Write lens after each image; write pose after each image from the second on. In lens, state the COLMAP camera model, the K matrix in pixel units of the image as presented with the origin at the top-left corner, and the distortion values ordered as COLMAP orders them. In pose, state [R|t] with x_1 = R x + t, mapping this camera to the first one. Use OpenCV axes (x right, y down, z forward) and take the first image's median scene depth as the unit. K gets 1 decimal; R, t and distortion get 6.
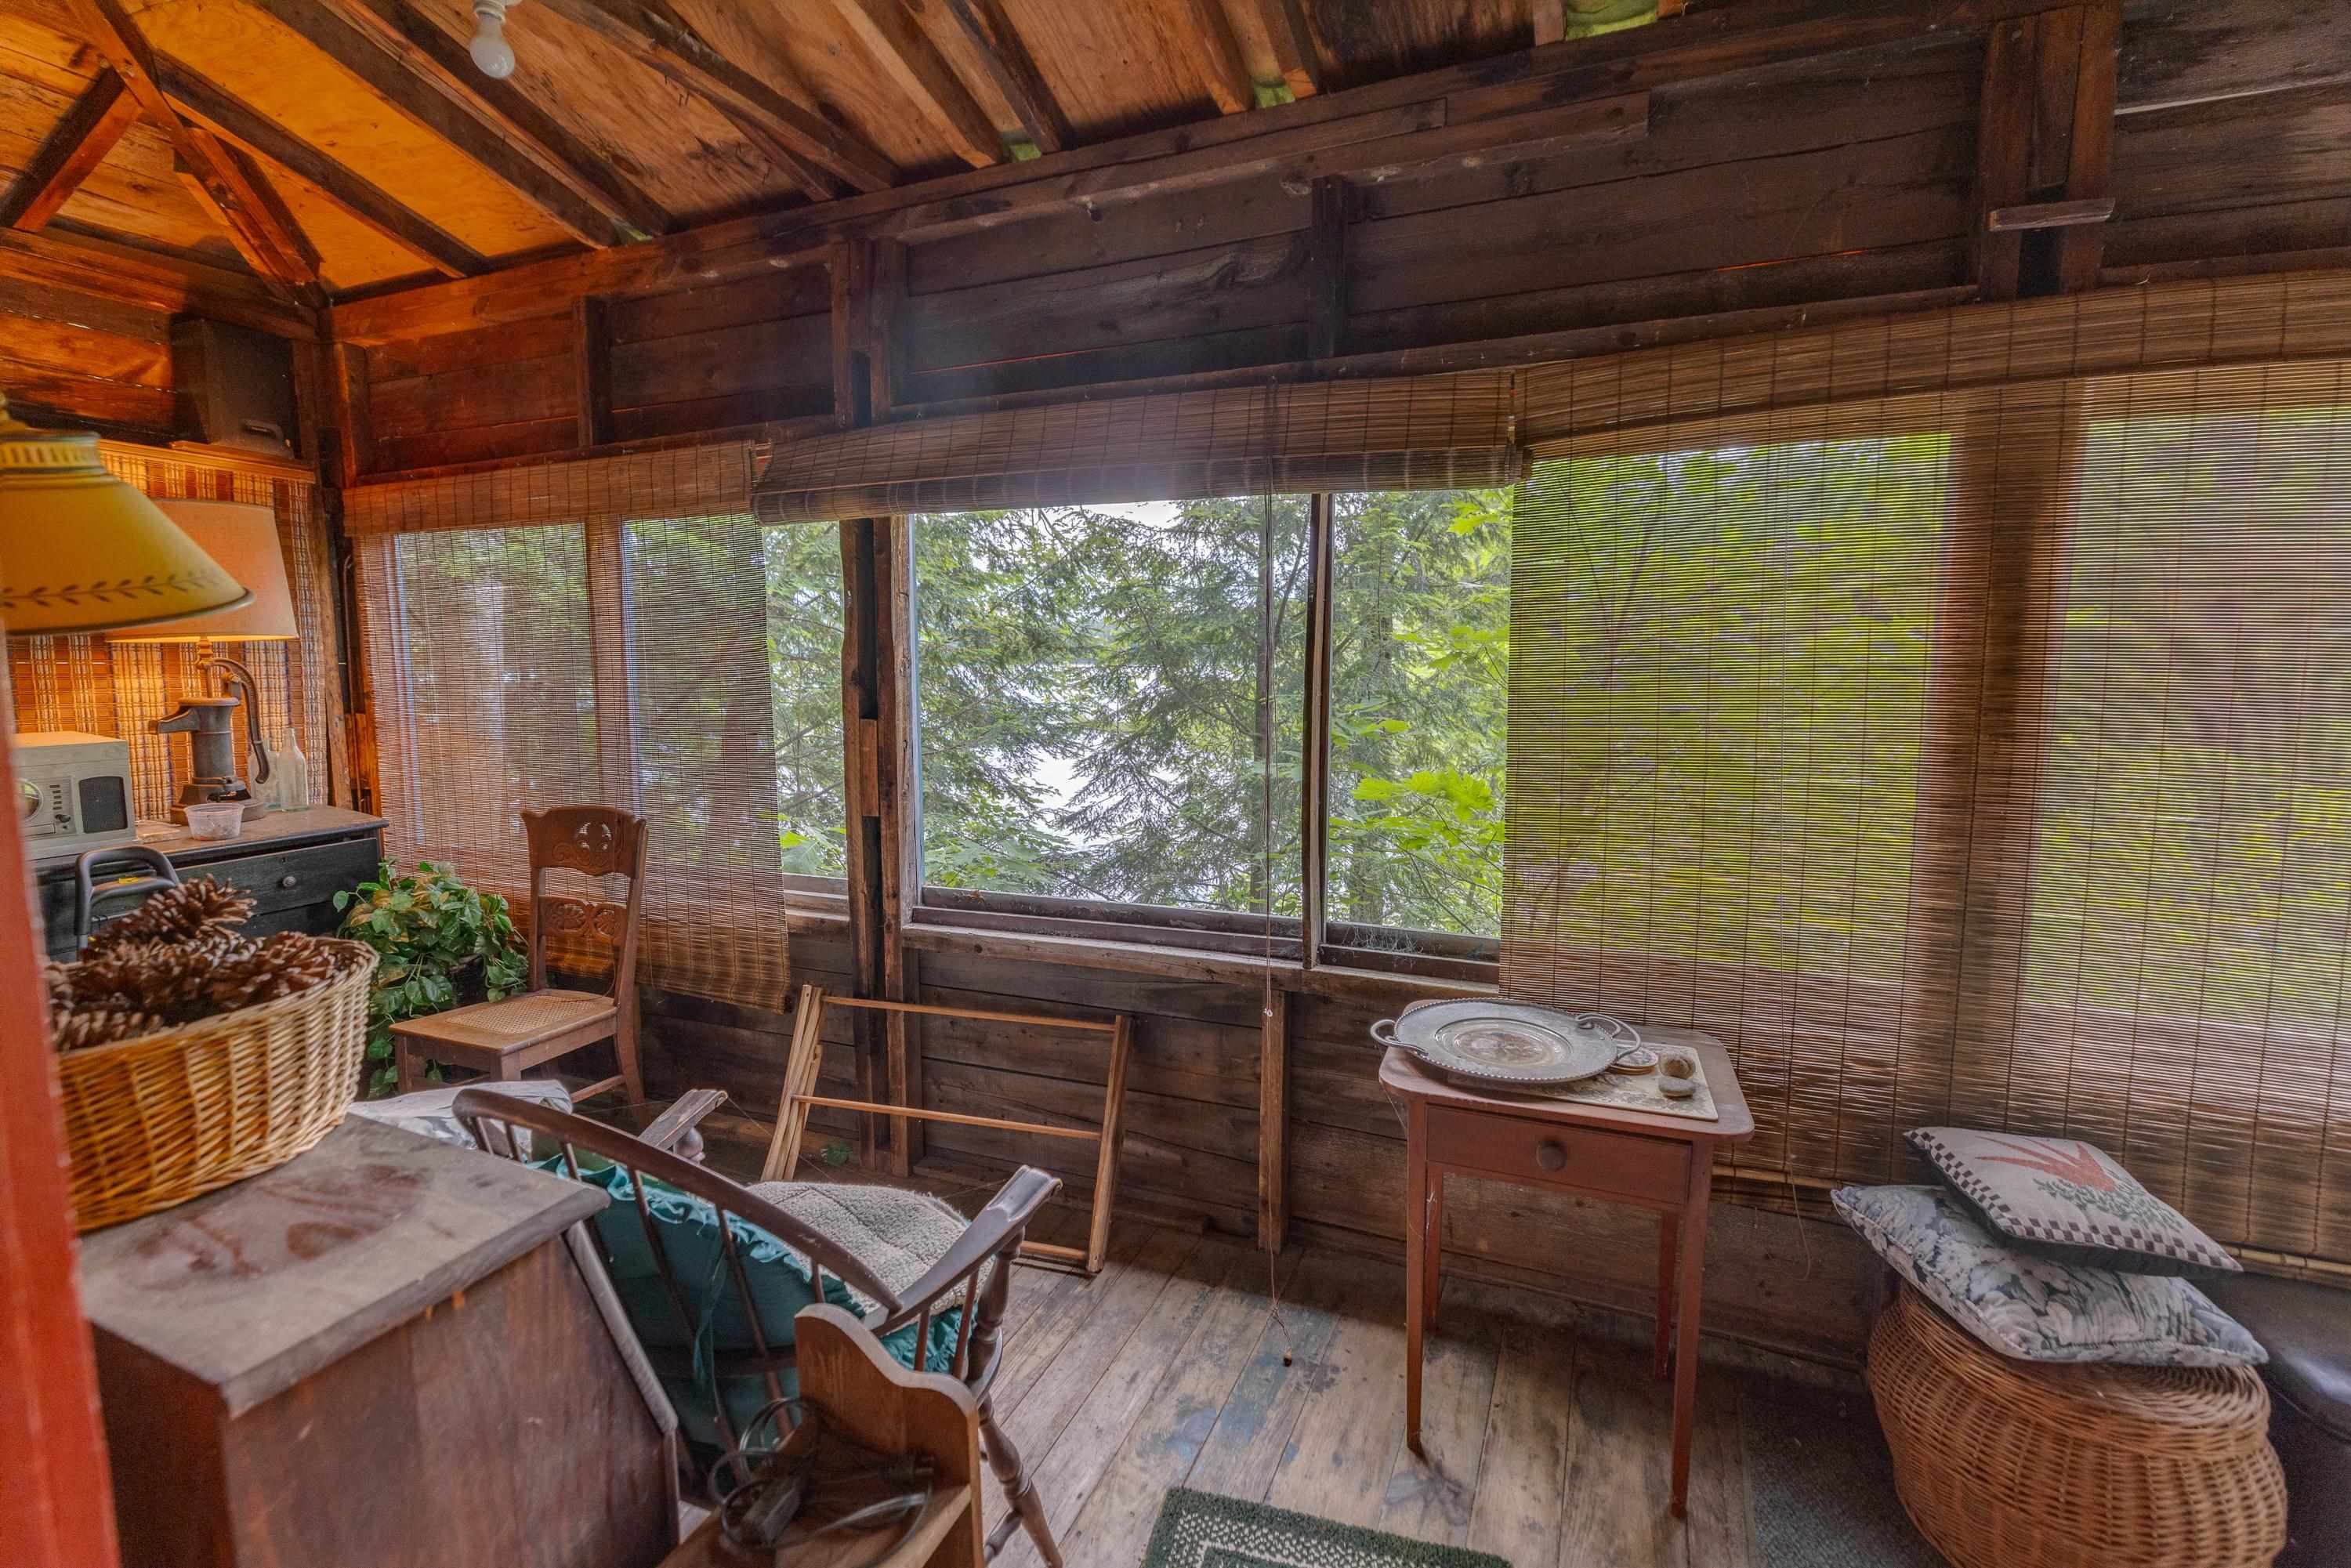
lens RADIAL K [[1044.8, 0, 1175.6], [0, 1044.8, 766.5], [0, 0, 1]] dist [0.002585, 0.001030]
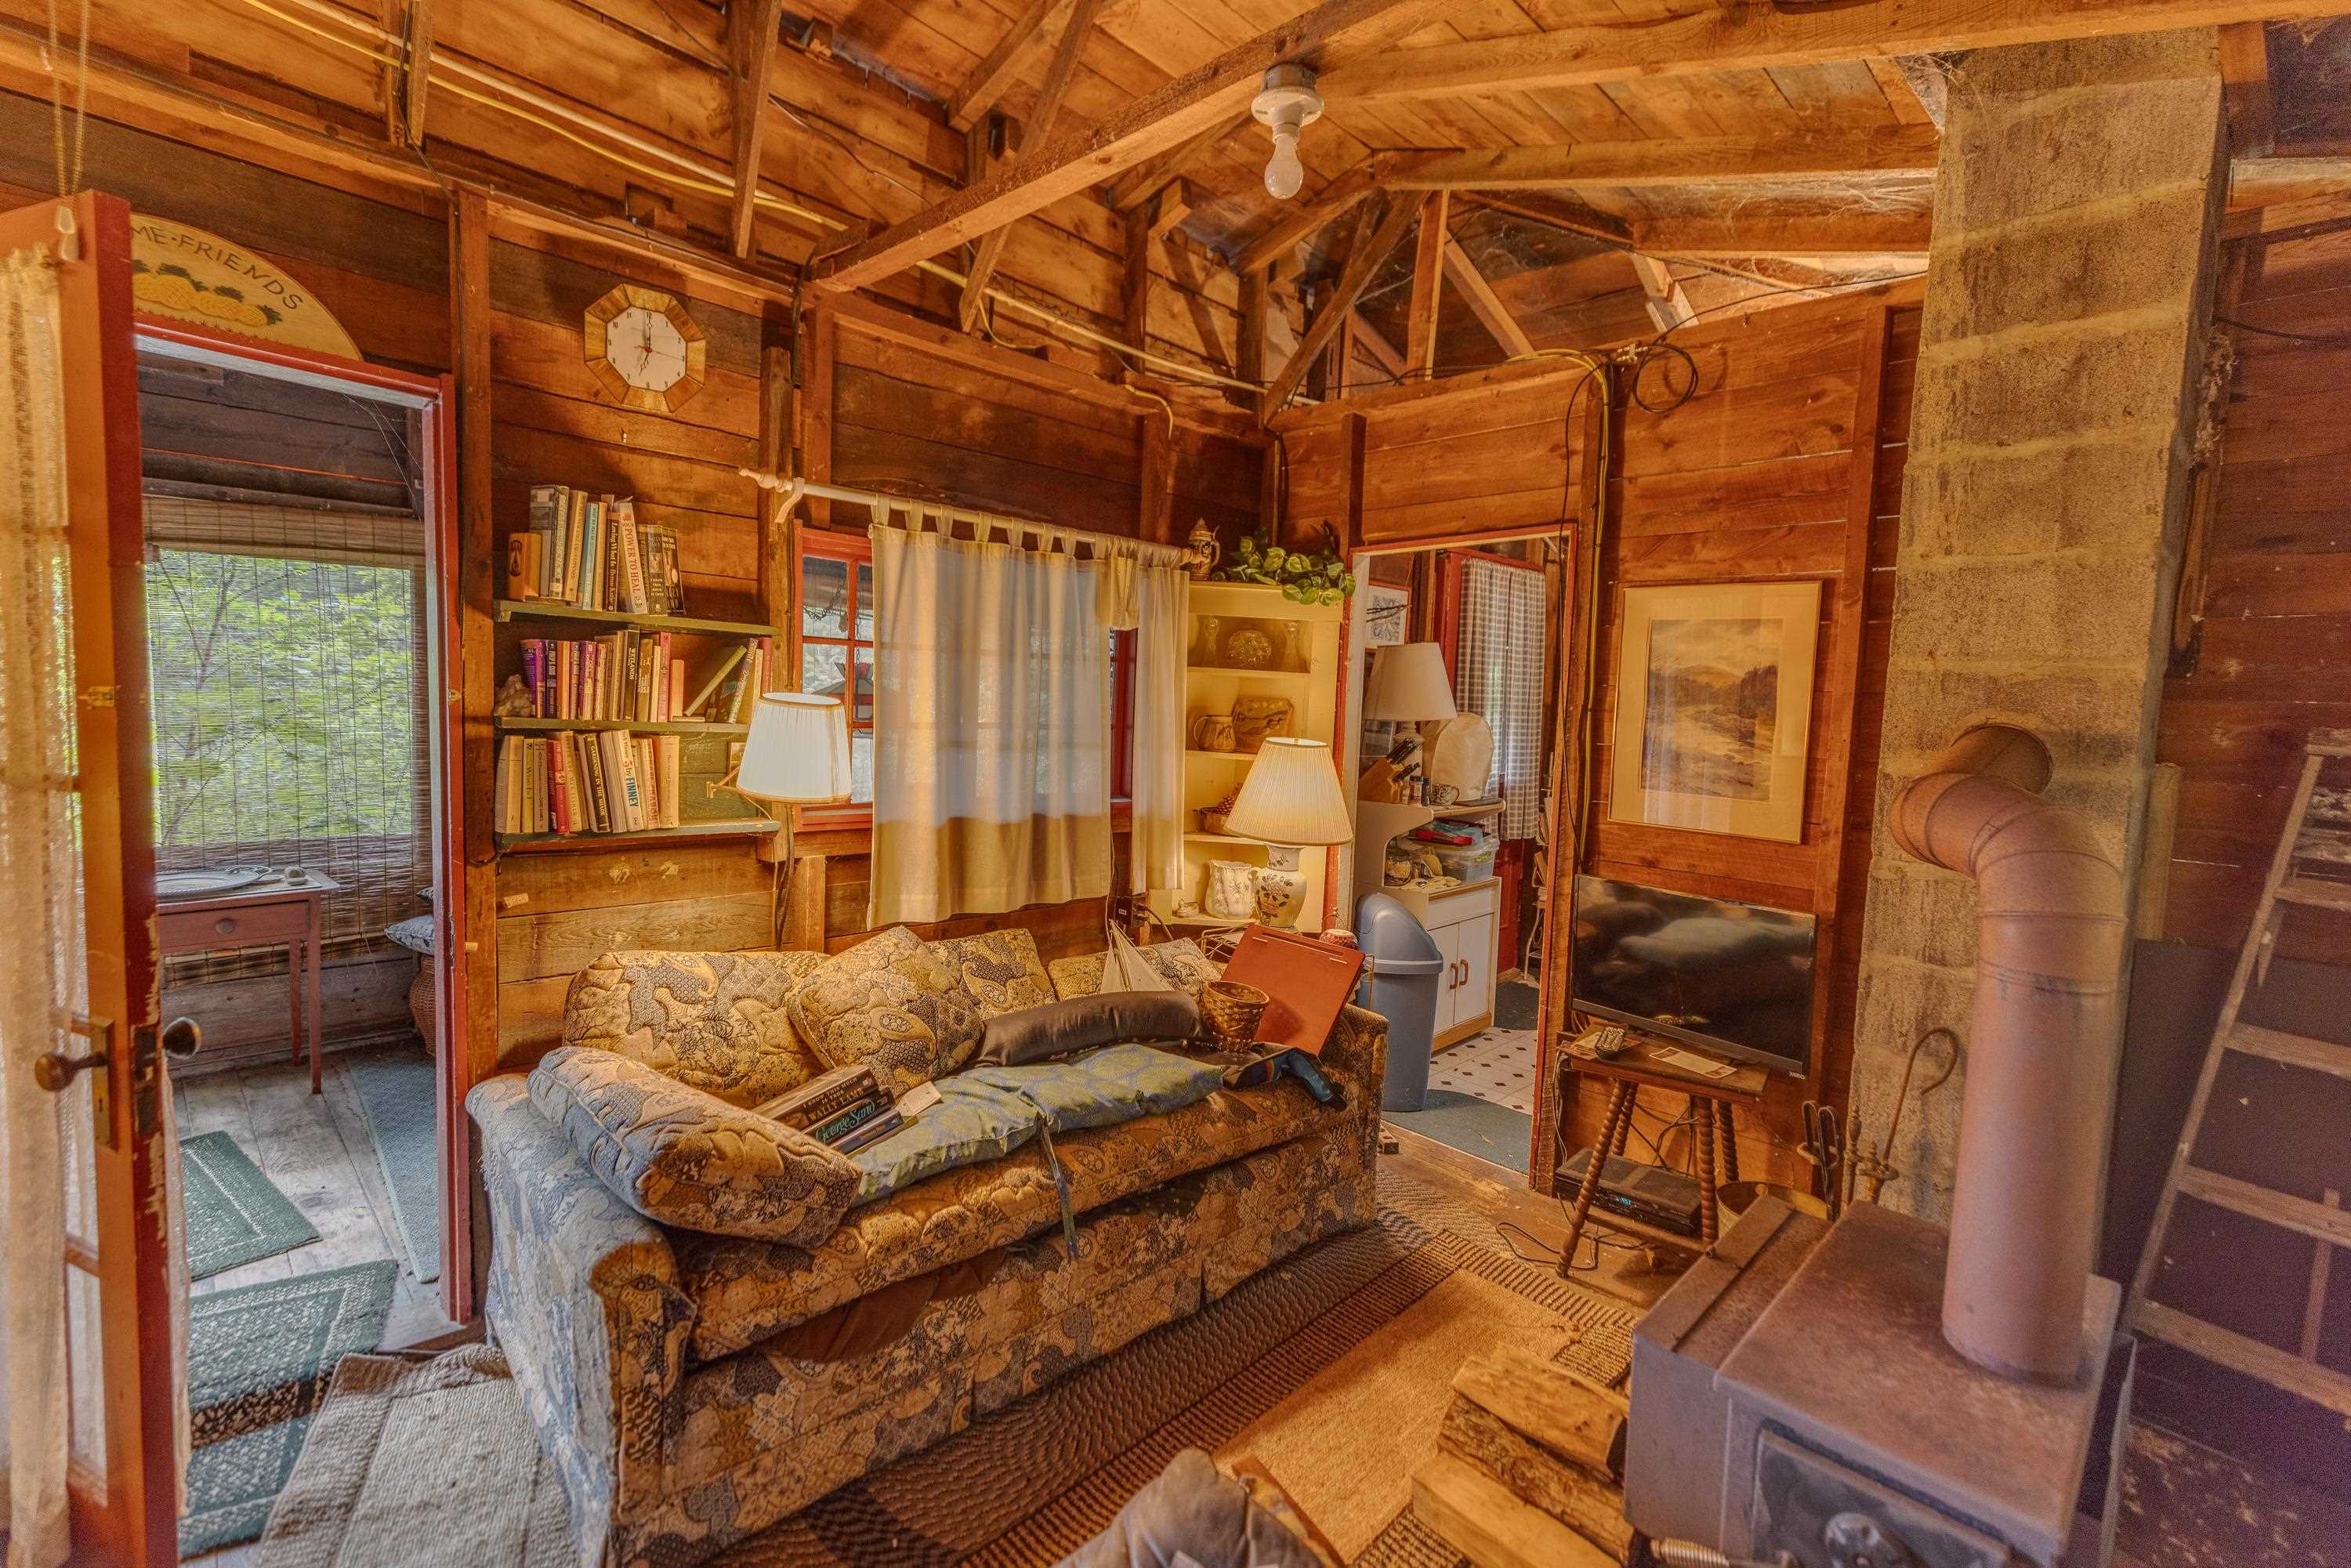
lens RADIAL K [[1044.8, 0, 1175.6], [0, 1044.8, 766.5], [0, 0, 1]] dist [0.002585, 0.001030]
pose [[0.366672, -0.057042, 0.928600, -0.733034], [0.070945, 0.996927, 0.033226, 0.128458], [-0.927641, 0.053696, 0.369592, -1.281480]]
